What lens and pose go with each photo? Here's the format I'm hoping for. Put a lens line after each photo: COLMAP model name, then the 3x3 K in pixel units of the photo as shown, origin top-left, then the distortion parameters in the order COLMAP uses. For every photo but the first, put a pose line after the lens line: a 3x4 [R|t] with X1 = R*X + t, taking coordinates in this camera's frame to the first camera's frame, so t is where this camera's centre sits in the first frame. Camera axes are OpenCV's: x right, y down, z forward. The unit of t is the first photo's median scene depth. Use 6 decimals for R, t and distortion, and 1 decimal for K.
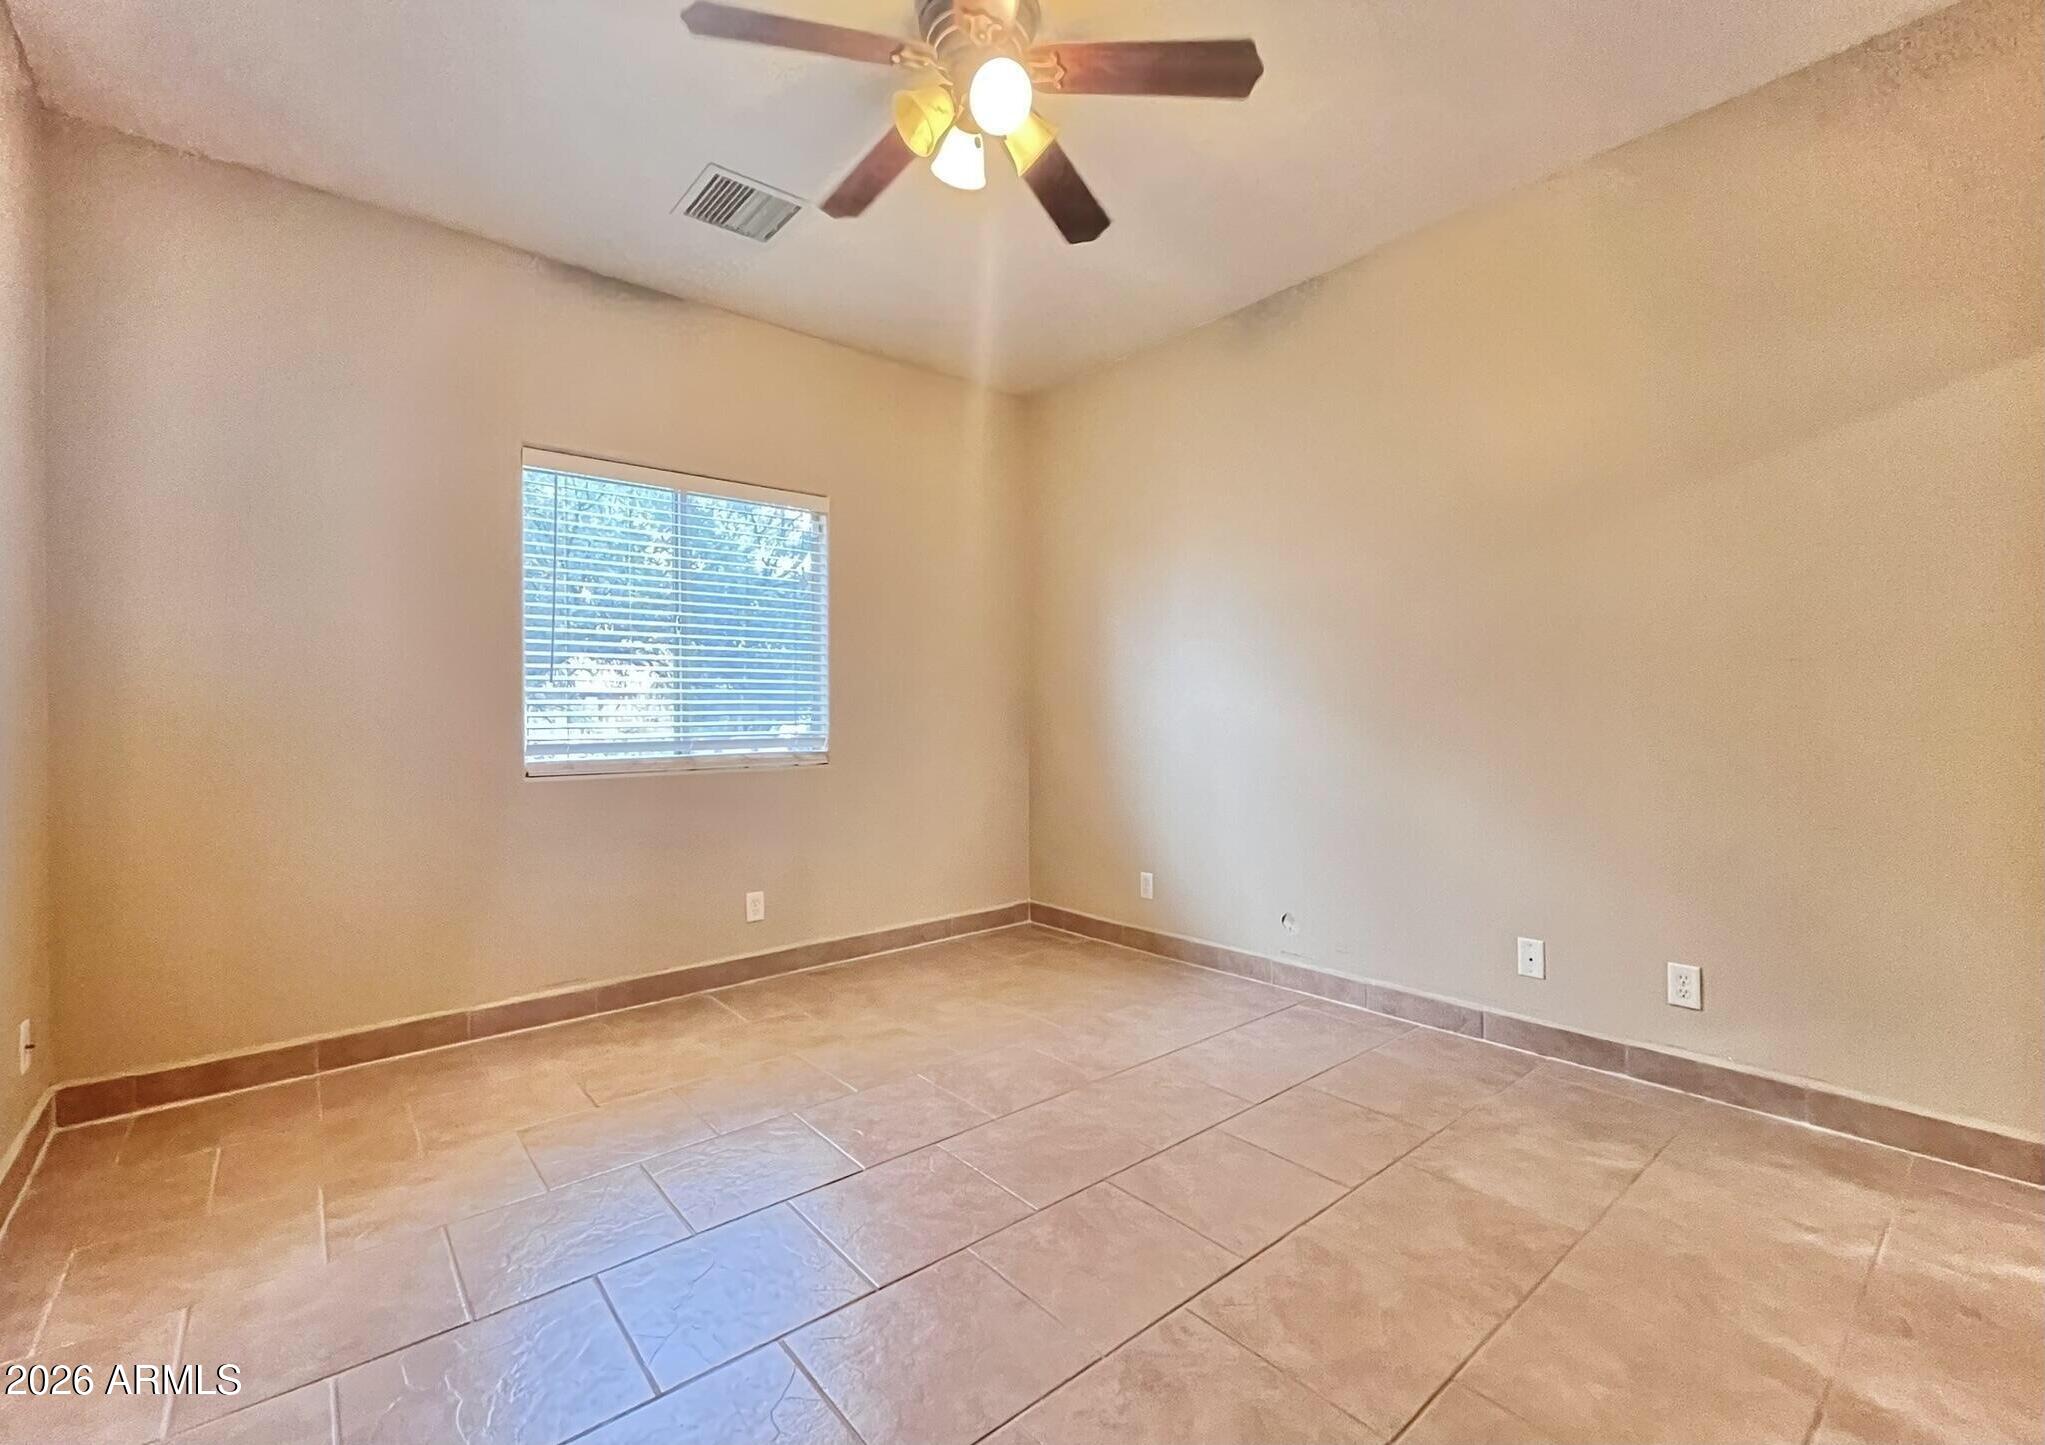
lens RADIAL K [[875.2, 0, 1022.5], [0, 875.2, 722.5], [0, 0, 1]] dist [0.000003, -0.000024]
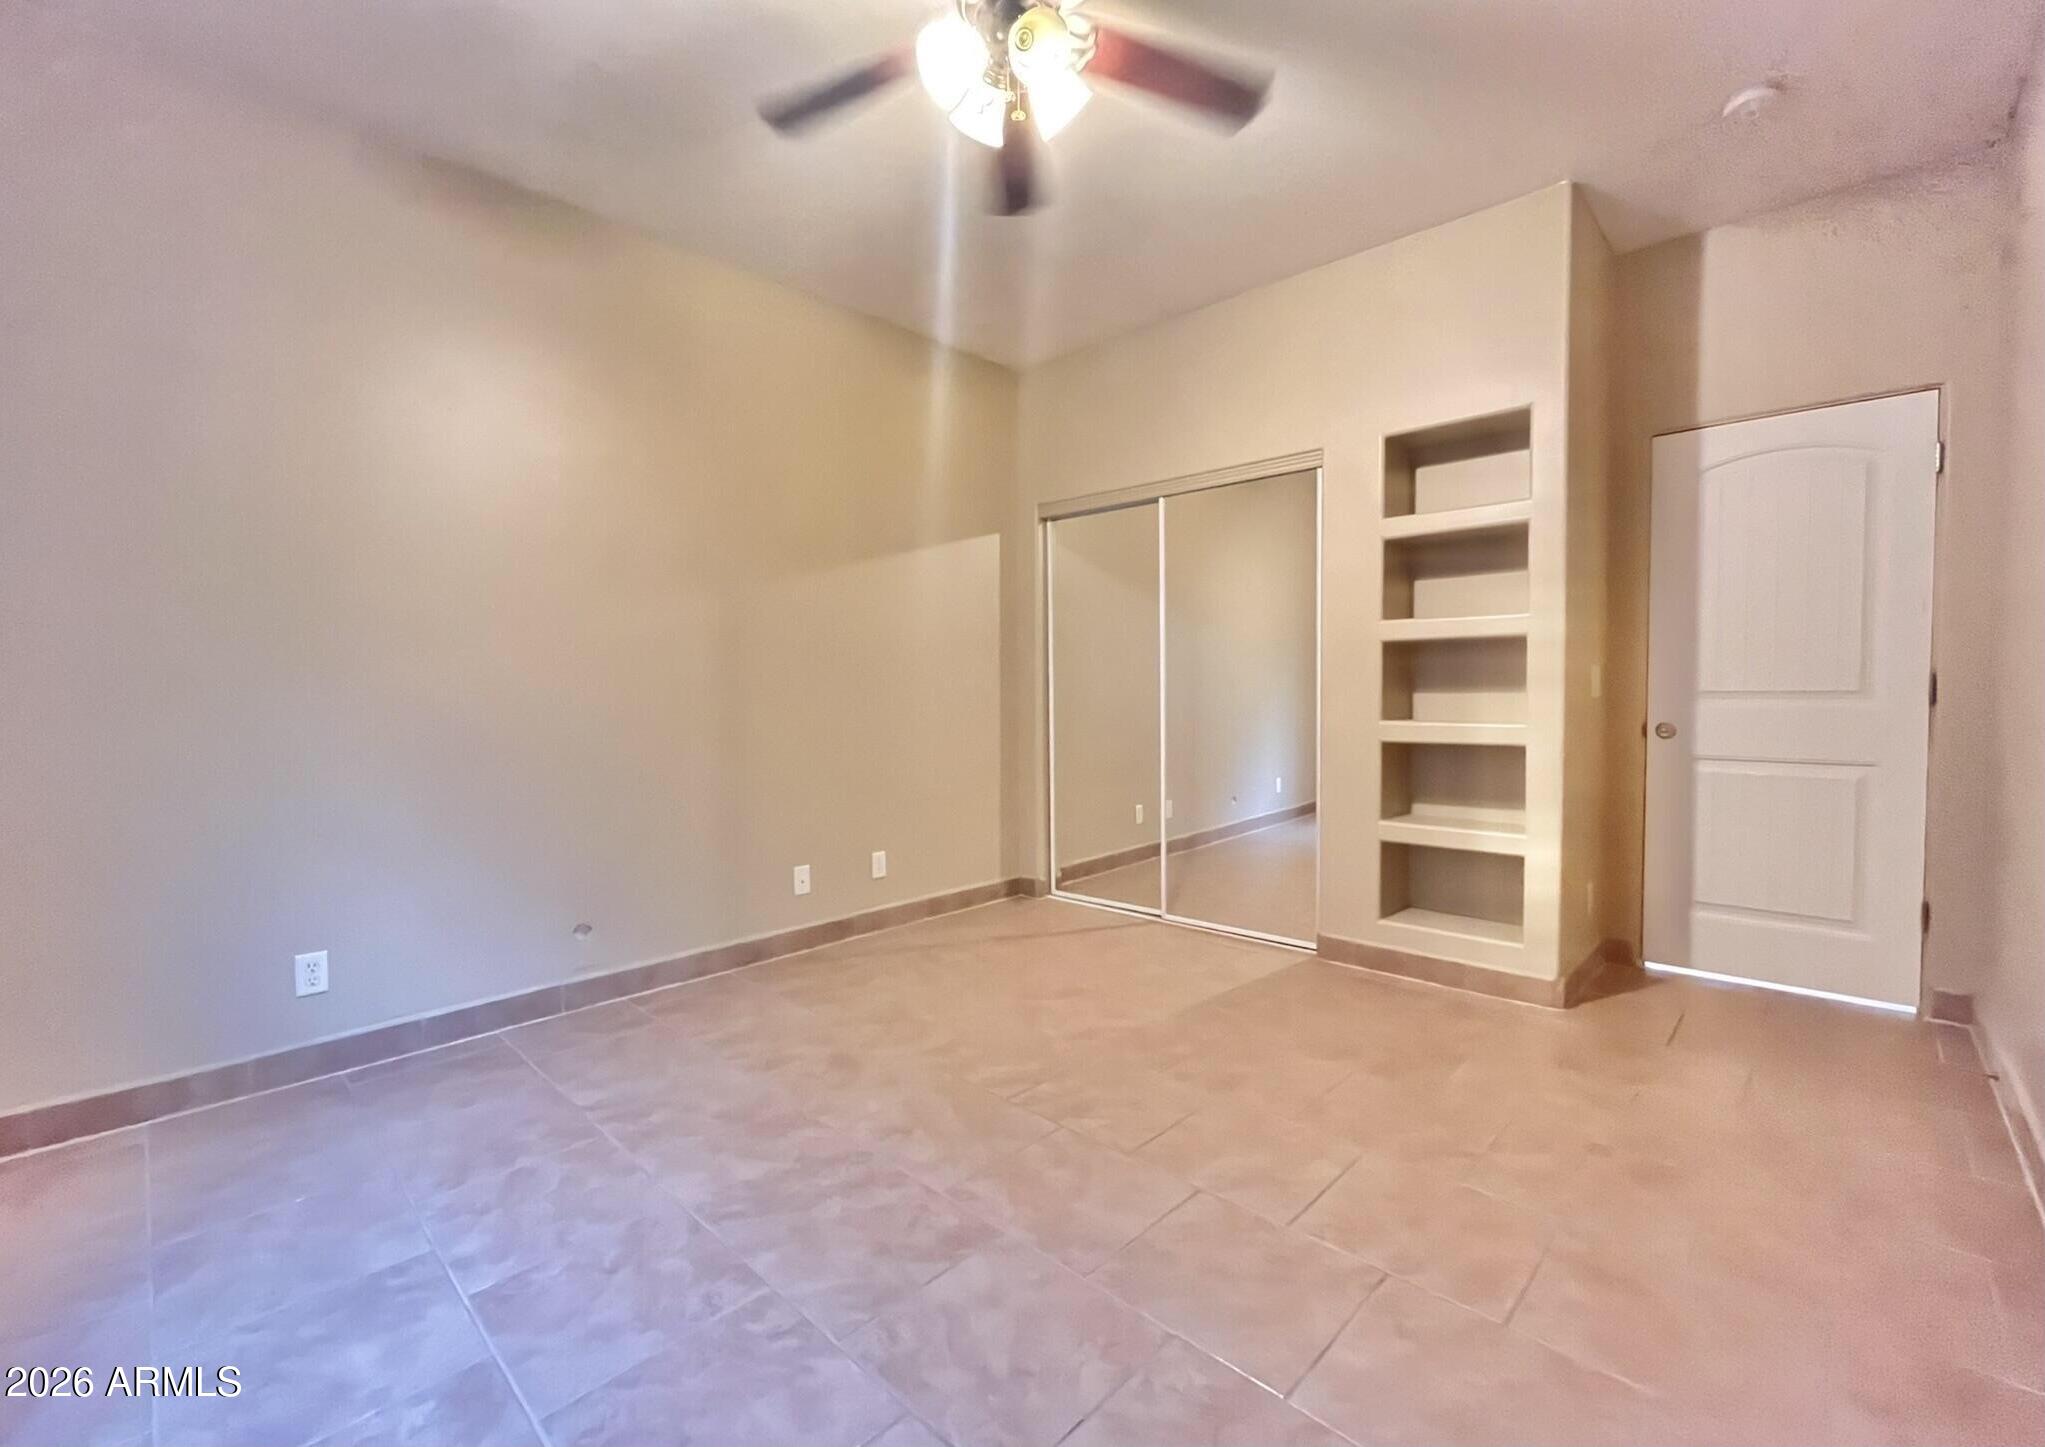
lens RADIAL K [[875.2, 0, 1022.5], [0, 875.2, 723.5], [0, 0, 1]] dist [0.000003, -0.000024]
pose [[-0.106843, -0.026713, 0.993917, -0.739929], [0.018920, 0.999403, 0.028895, 0.000779], [-0.994096, 0.021892, -0.106274, 0.784972]]
